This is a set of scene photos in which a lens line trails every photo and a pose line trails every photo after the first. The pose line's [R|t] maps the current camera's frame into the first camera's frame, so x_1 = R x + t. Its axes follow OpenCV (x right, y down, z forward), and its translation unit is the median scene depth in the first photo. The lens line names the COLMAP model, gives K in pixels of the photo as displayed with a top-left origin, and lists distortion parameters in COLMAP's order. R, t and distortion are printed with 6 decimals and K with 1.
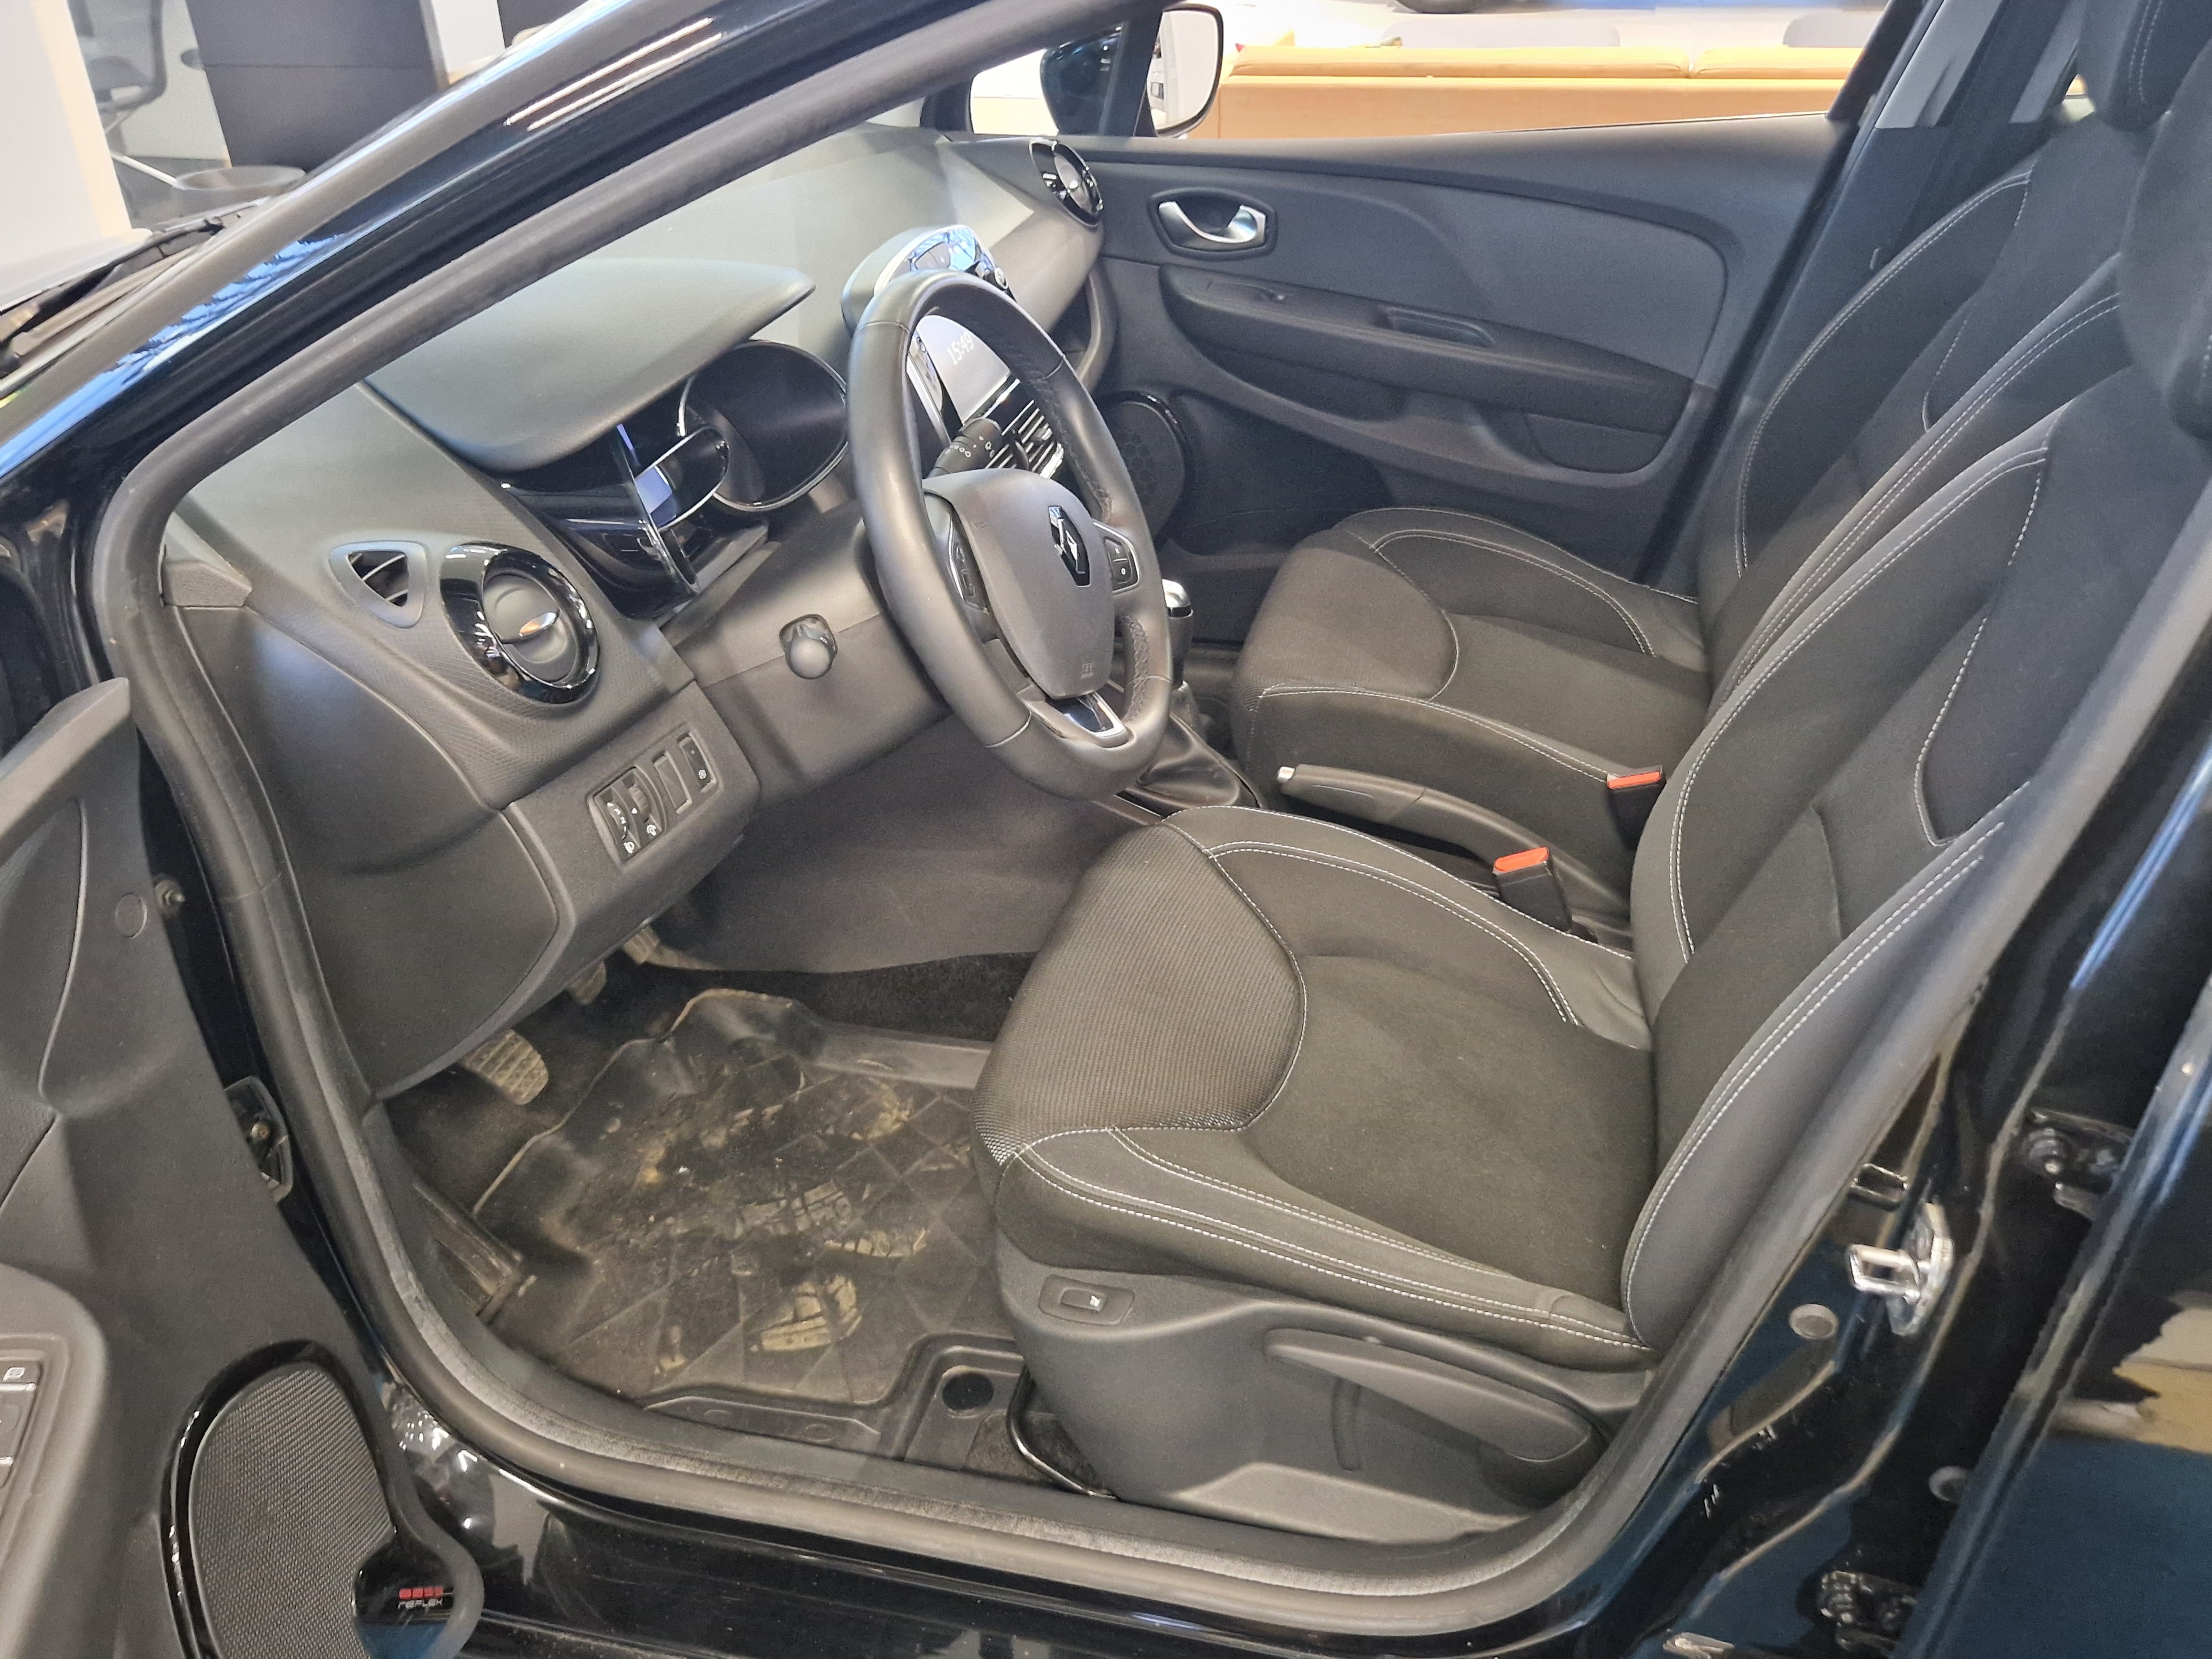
lens RADIAL K [[1882.3, 0, 1106.0], [0, 1882.3, 829.5], [0, 0, 1]] dist [0.041641, -0.000853]
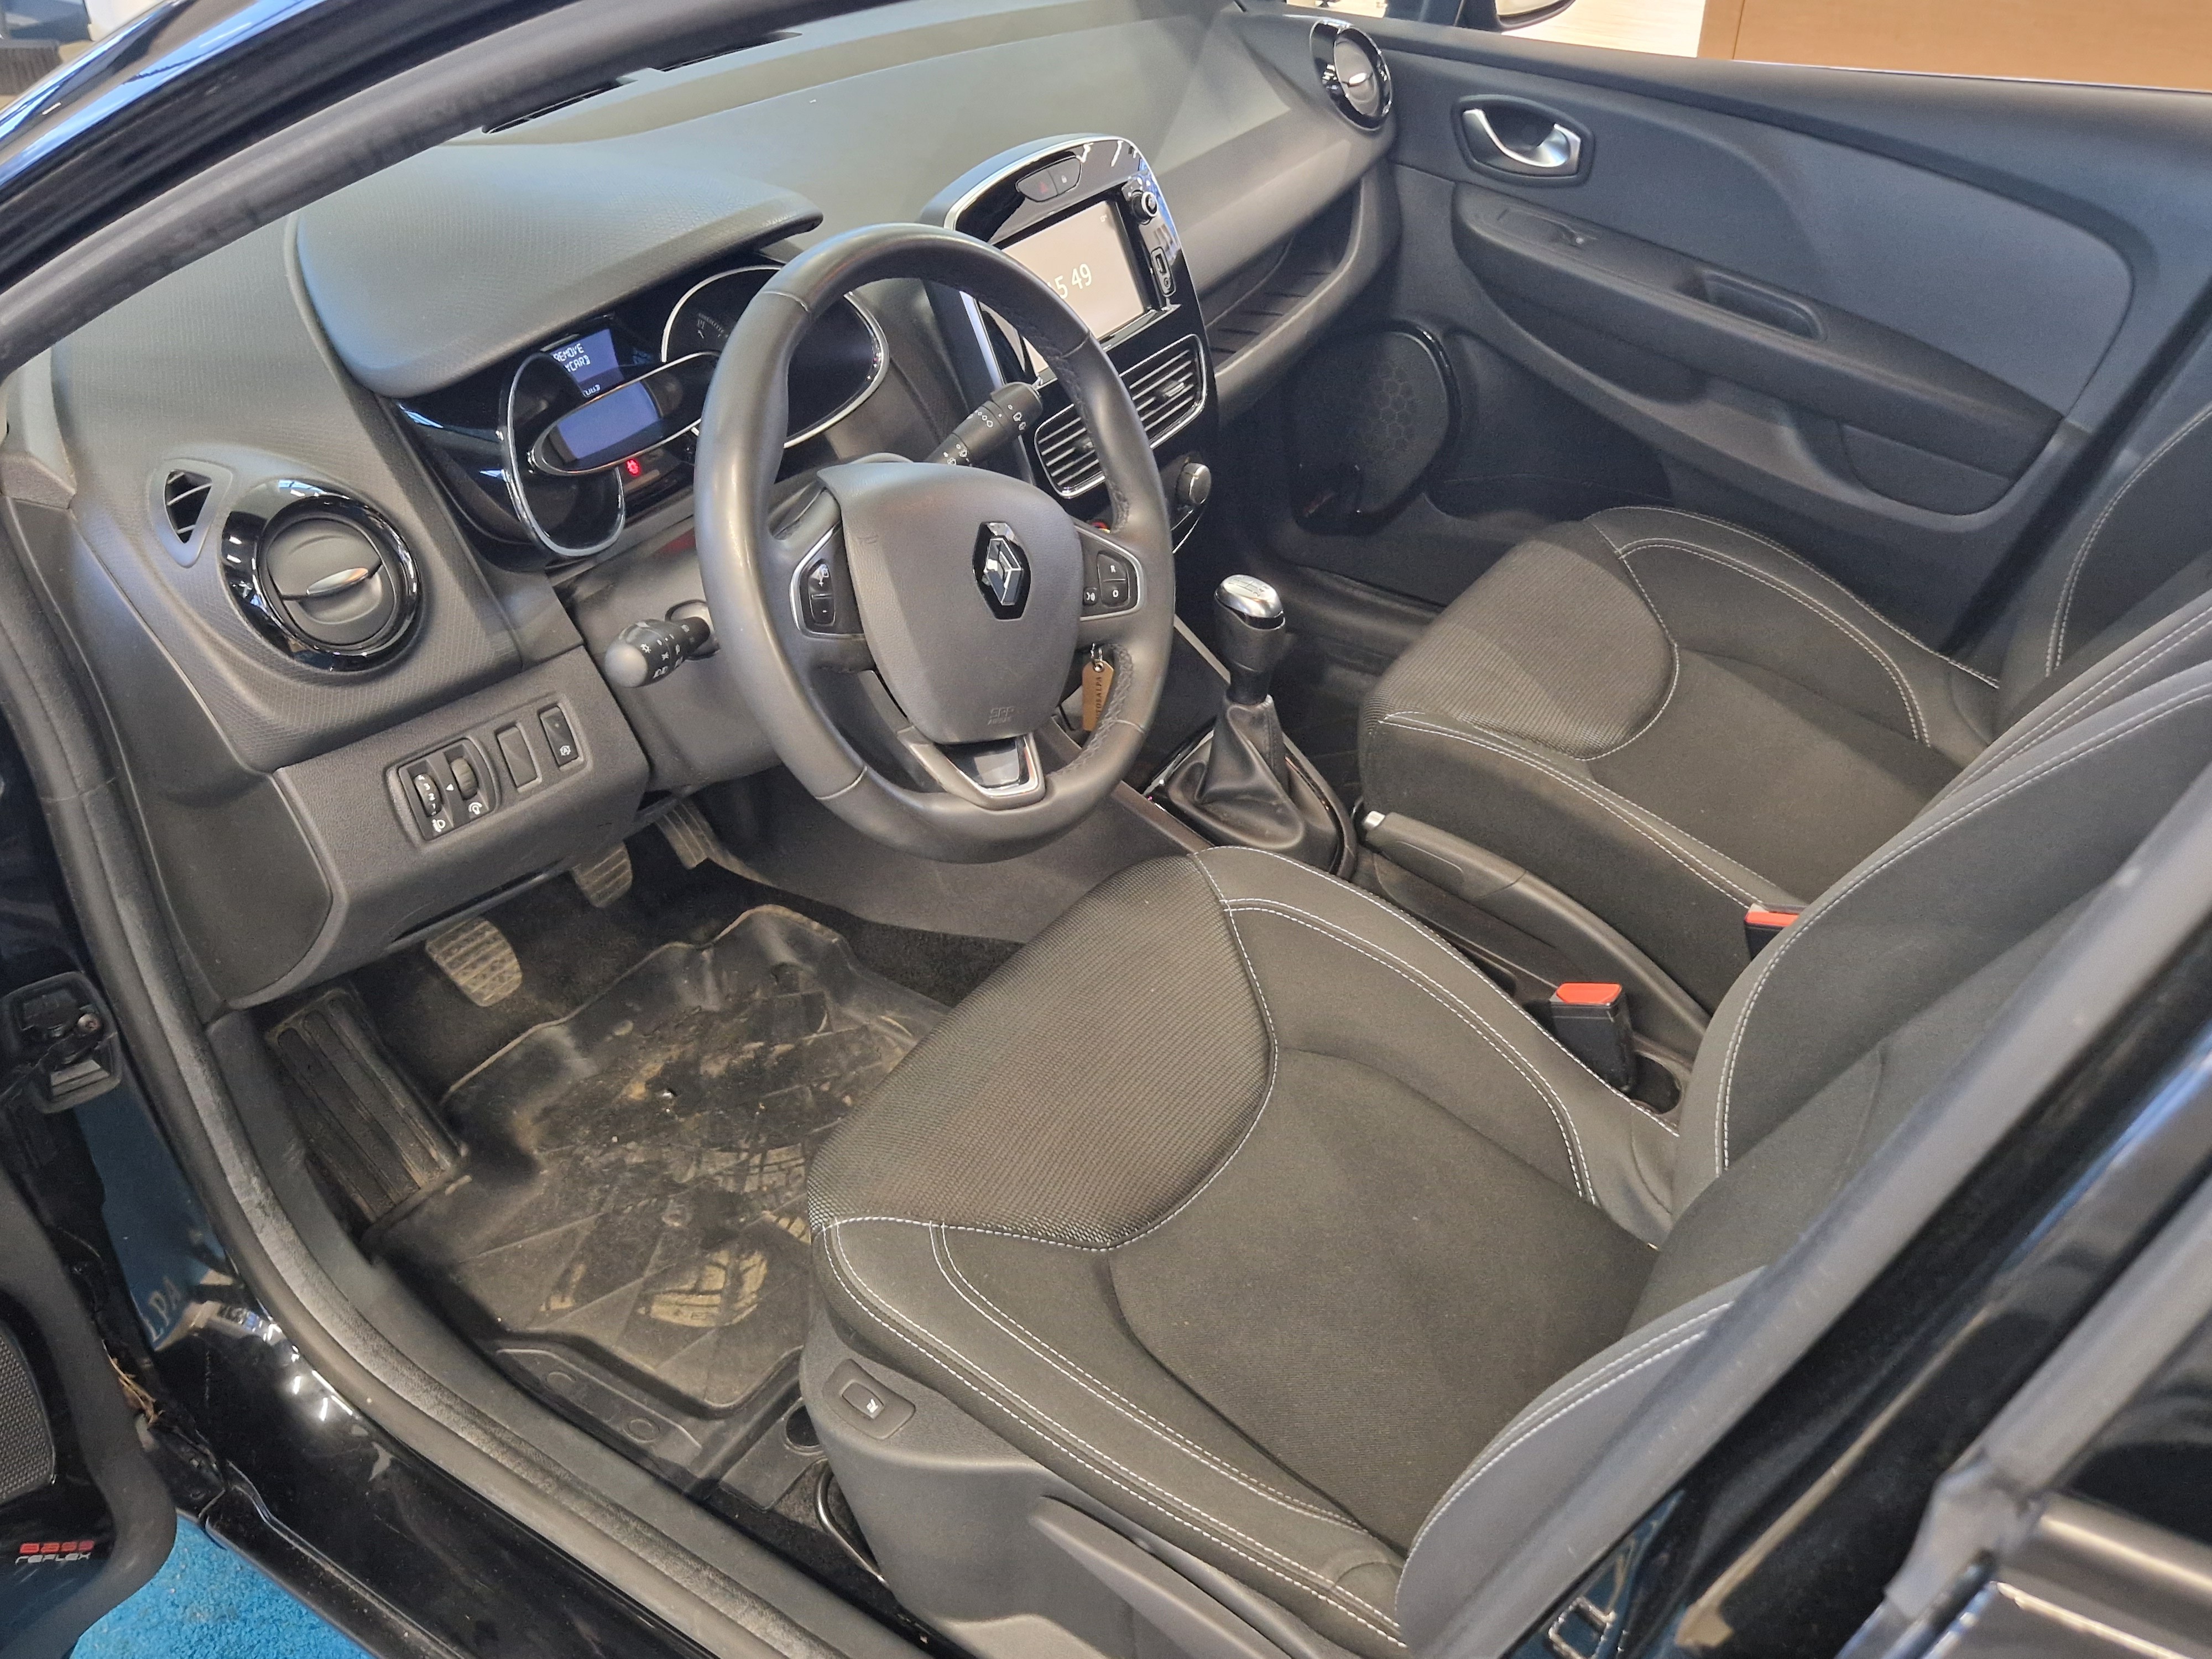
lens RADIAL K [[1882.3, 0, 1106.0], [0, 1882.3, 829.5], [0, 0, 1]] dist [0.041641, -0.000853]
pose [[0.948777, 0.209989, -0.236064, 0.204865], [-0.185785, 0.975145, 0.120735, -0.119475], [0.255549, -0.070694, 0.964208, 0.140645]]
